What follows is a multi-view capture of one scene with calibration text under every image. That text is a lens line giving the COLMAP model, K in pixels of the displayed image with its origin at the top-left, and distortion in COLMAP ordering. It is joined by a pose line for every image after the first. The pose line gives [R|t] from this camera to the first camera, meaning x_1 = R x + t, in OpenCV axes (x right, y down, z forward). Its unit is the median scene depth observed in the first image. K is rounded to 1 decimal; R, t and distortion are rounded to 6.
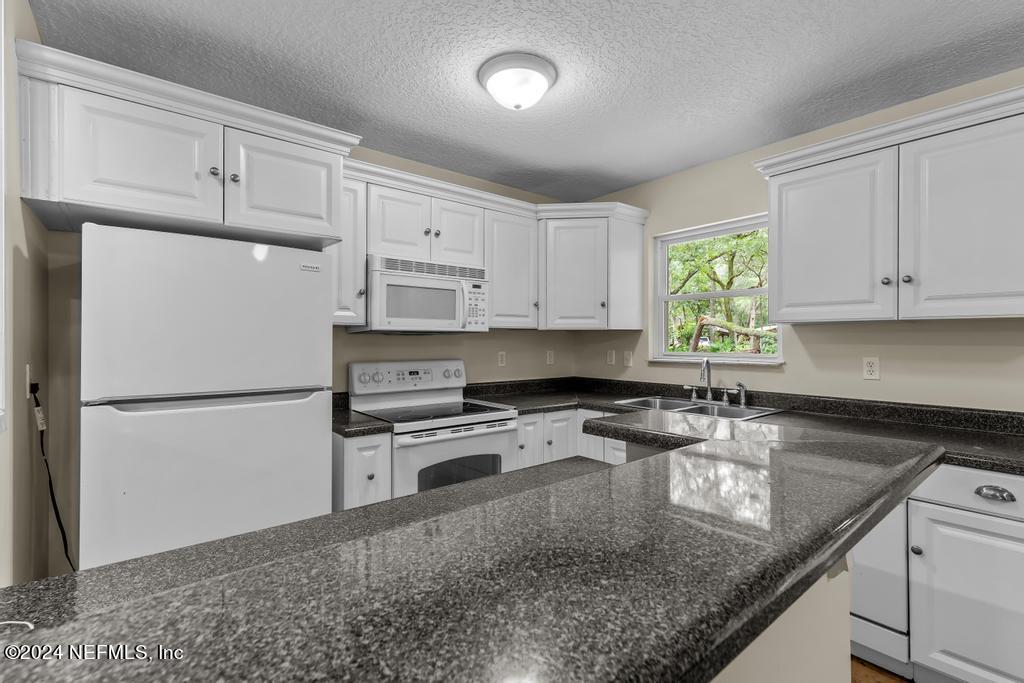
lens RADIAL K [[466.4, 0, 516.3], [0, 466.4, 340.5], [0, 0, 1]] dist [0.002083, 0.000261]
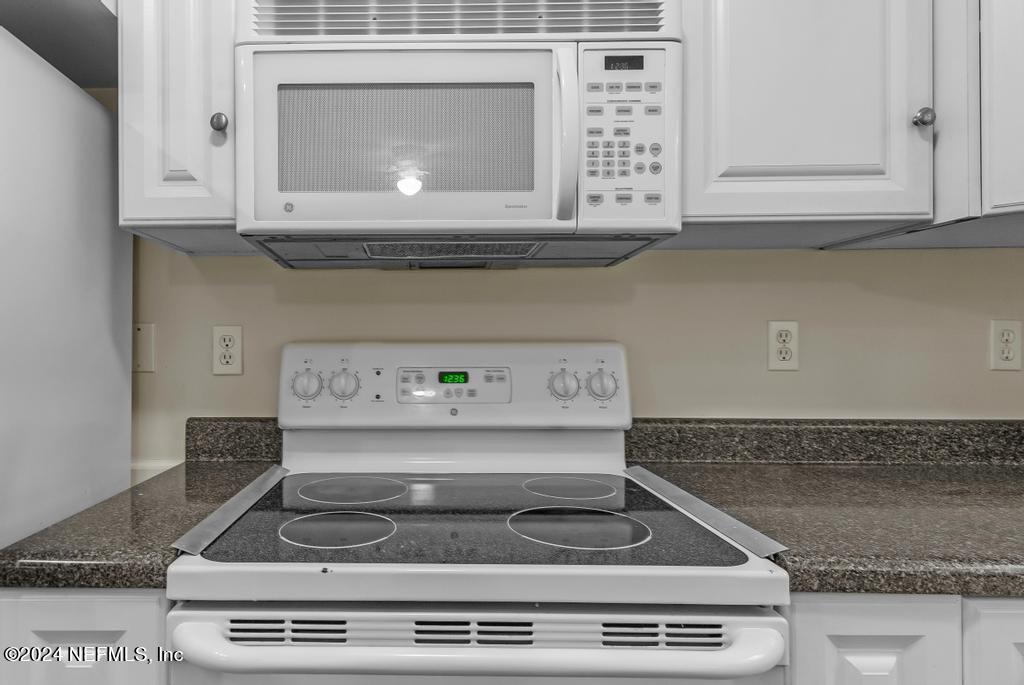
lens RADIAL K [[494.7, 0, 526.1], [0, 494.7, 351.6], [0, 0, 1]] dist [0.003037, 0.000325]
pose [[0.769142, -0.006431, -0.639046, 0.052883], [0.001252, 0.999963, -0.008556, 0.052887], [0.639077, 0.005781, 0.769121, 0.734972]]
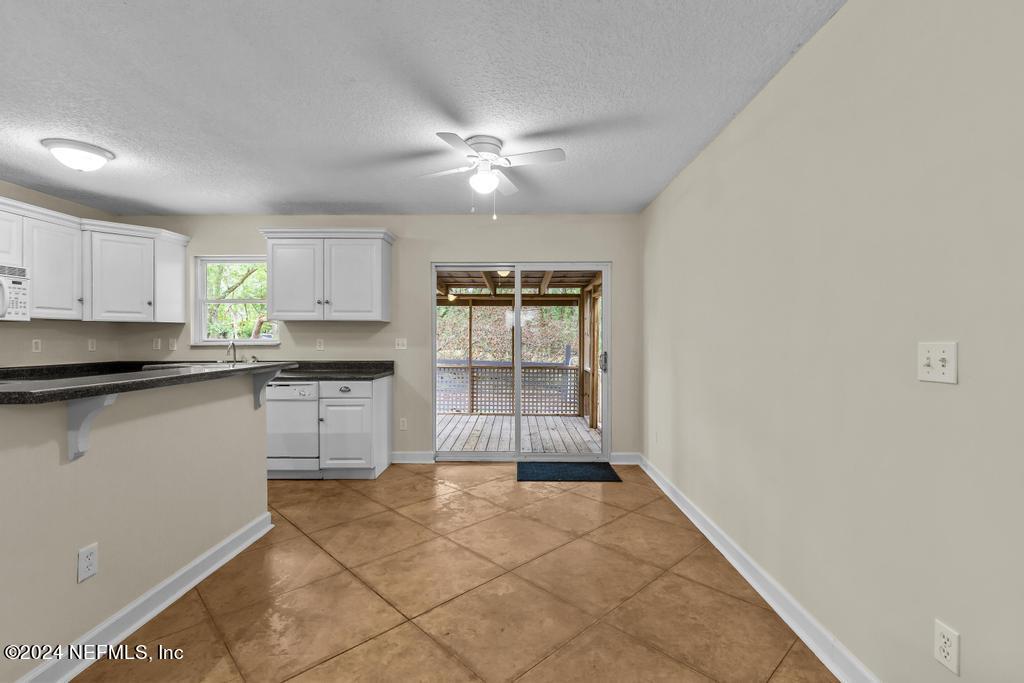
lens RADIAL K [[466.4, 0, 516.3], [0, 466.4, 340.5], [0, 0, 1]] dist [0.002083, 0.000261]
pose [[0.650527, -0.004564, 0.759470, -0.160691], [0.001104, 0.999987, 0.005064, 0.026263], [-0.759483, -0.002455, 0.650523, -0.729939]]
